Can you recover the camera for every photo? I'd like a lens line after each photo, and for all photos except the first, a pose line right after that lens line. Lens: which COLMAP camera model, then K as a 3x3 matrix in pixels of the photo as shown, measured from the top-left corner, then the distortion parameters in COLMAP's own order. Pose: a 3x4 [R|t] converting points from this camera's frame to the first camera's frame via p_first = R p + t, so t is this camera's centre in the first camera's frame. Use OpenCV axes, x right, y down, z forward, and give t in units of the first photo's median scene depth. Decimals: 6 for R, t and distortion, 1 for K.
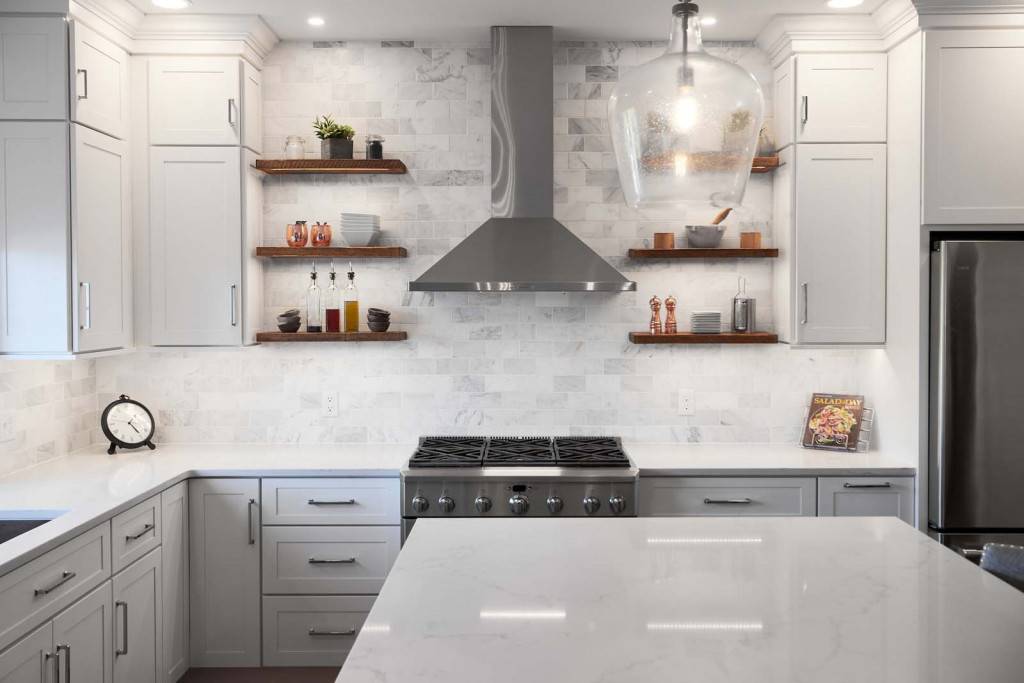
lens RADIAL K [[960.1, 0, 526.2], [0, 960.1, 321.0], [0, 0, 1]] dist [-0.006532, 0.012725]
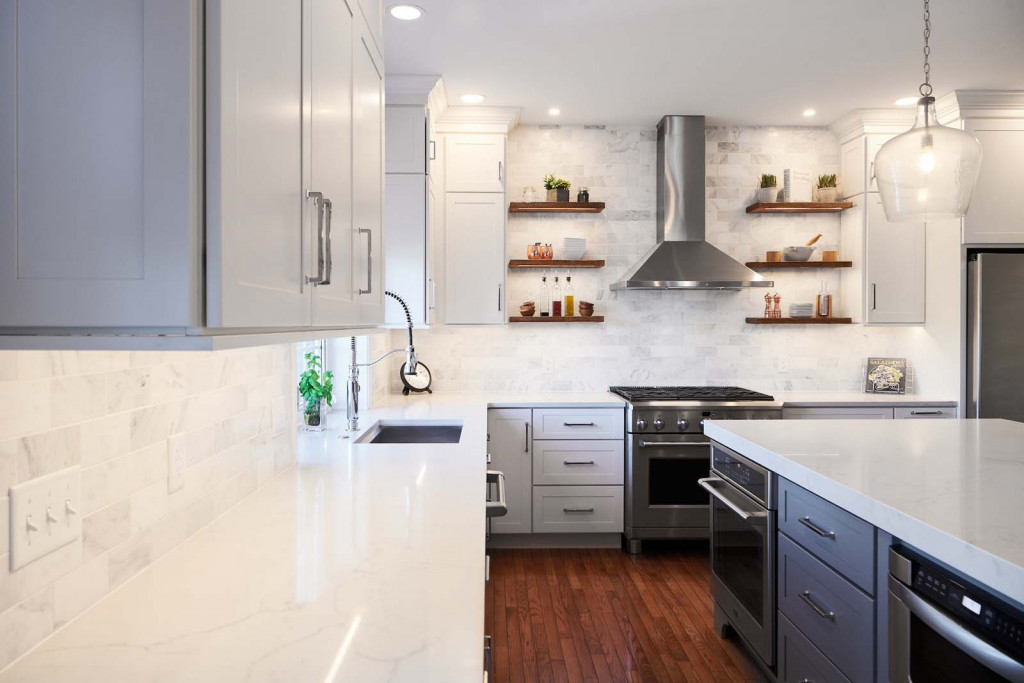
lens RADIAL K [[703.5, 0, 499.9], [0, 703.5, 328.4], [0, 0, 1]] dist [-0.004381, 0.000637]
pose [[0.999907, 0.000793, 0.013639, -0.304133], [-0.000602, 0.999902, -0.014005, 0.045849], [-0.013649, 0.013996, 0.999809, -0.107106]]
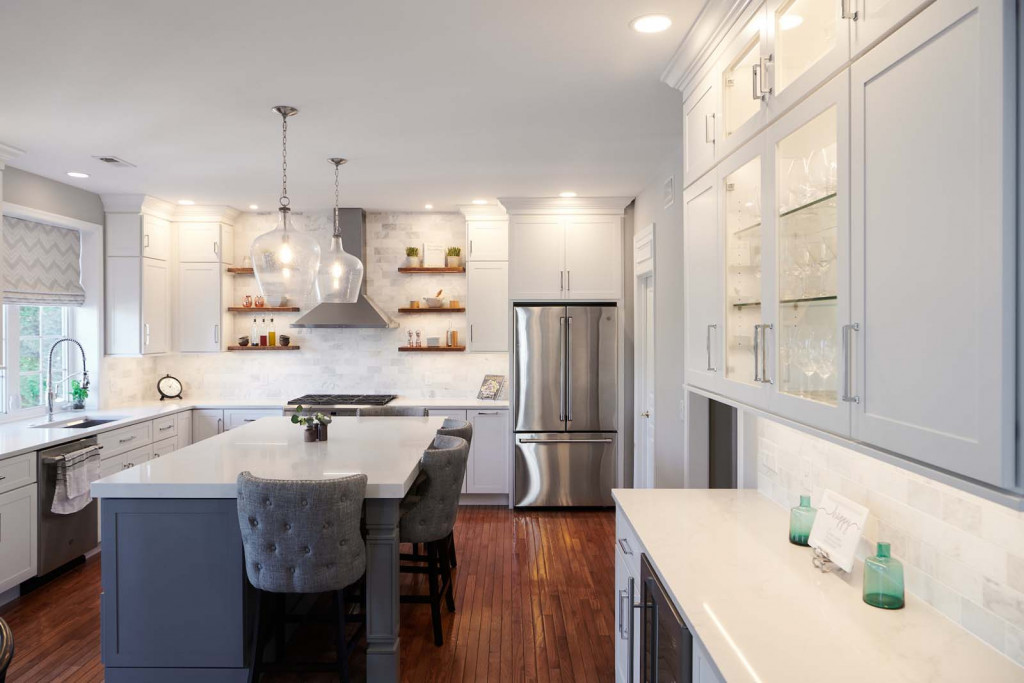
lens RADIAL K [[703.5, 0, 499.9], [0, 703.5, 328.4], [0, 0, 1]] dist [-0.004381, 0.000637]
pose [[0.999914, 0.001227, -0.013066, 0.357128], [-0.001451, 0.999852, -0.017139, -0.001781], [0.013043, 0.017157, 0.999768, -0.594960]]
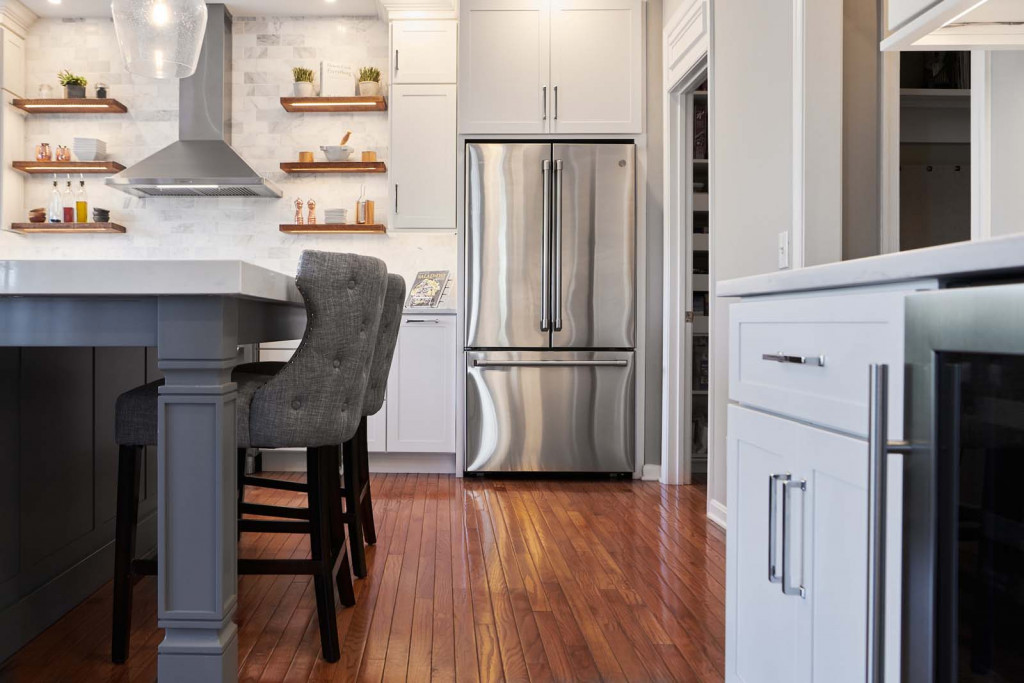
lens RADIAL K [[883.0, 0, 427.1], [0, 883.0, 335.2], [0, 0, 1]] dist [-0.074405, 0.094443]
pose [[0.999780, 0.008112, -0.019340, 0.341272], [-0.008366, 0.999879, -0.013096, 0.183703], [0.019231, 0.013255, 0.999727, -0.249627]]
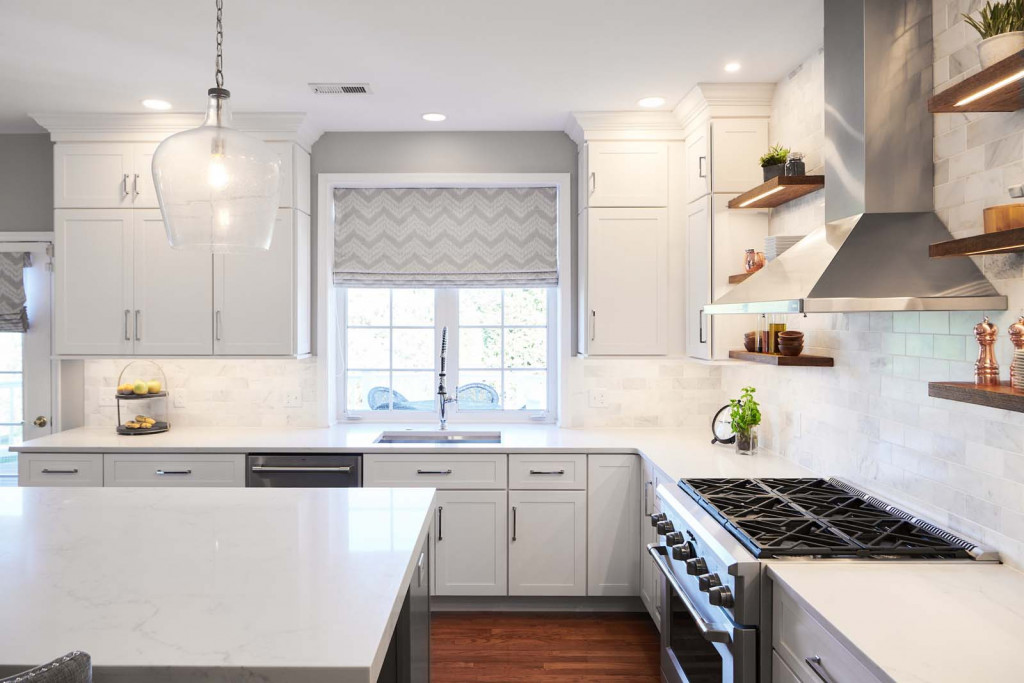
lens RADIAL K [[697.7, 0, 495.6], [0, 697.7, 326.3], [0, 0, 1]] dist [-0.004265, 0.000930]
pose [[-0.003001, 0.011954, -0.999924, 0.549029], [-0.022314, 0.999679, 0.012018, -0.019941], [0.999747, 0.022348, -0.002733, 0.701736]]
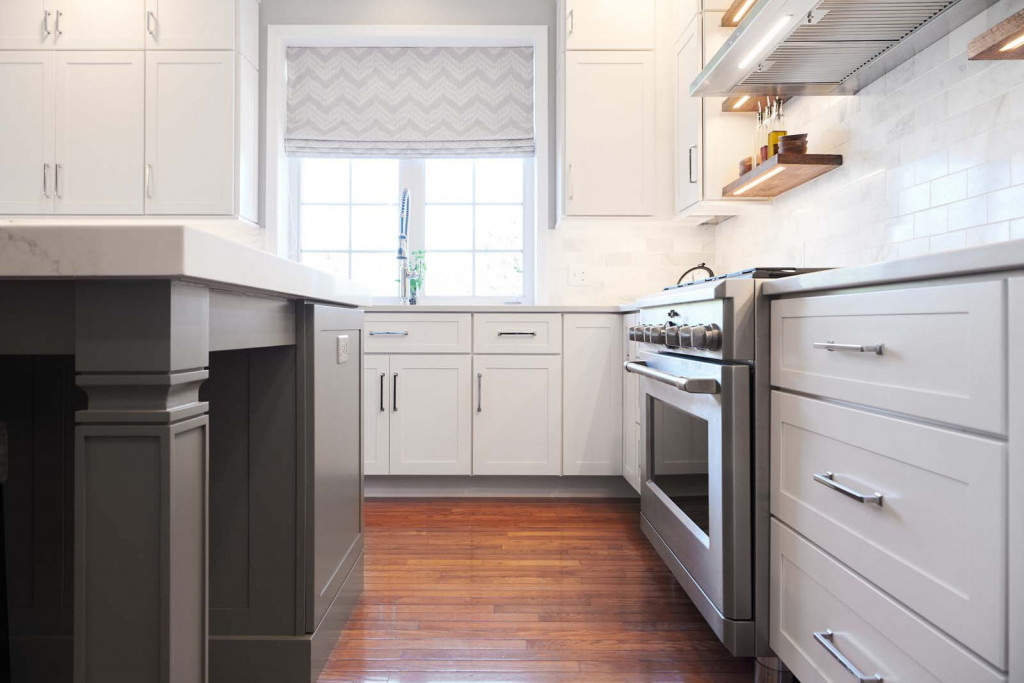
lens RADIAL K [[703.5, 0, 499.9], [0, 703.5, 328.4], [0, 0, 1]] dist [-0.004381, 0.000637]
pose [[0.004302, 0.003870, -0.999983, 0.455602], [-0.023779, 0.999710, 0.003766, 0.160544], [0.999708, 0.023762, 0.004393, 0.744915]]
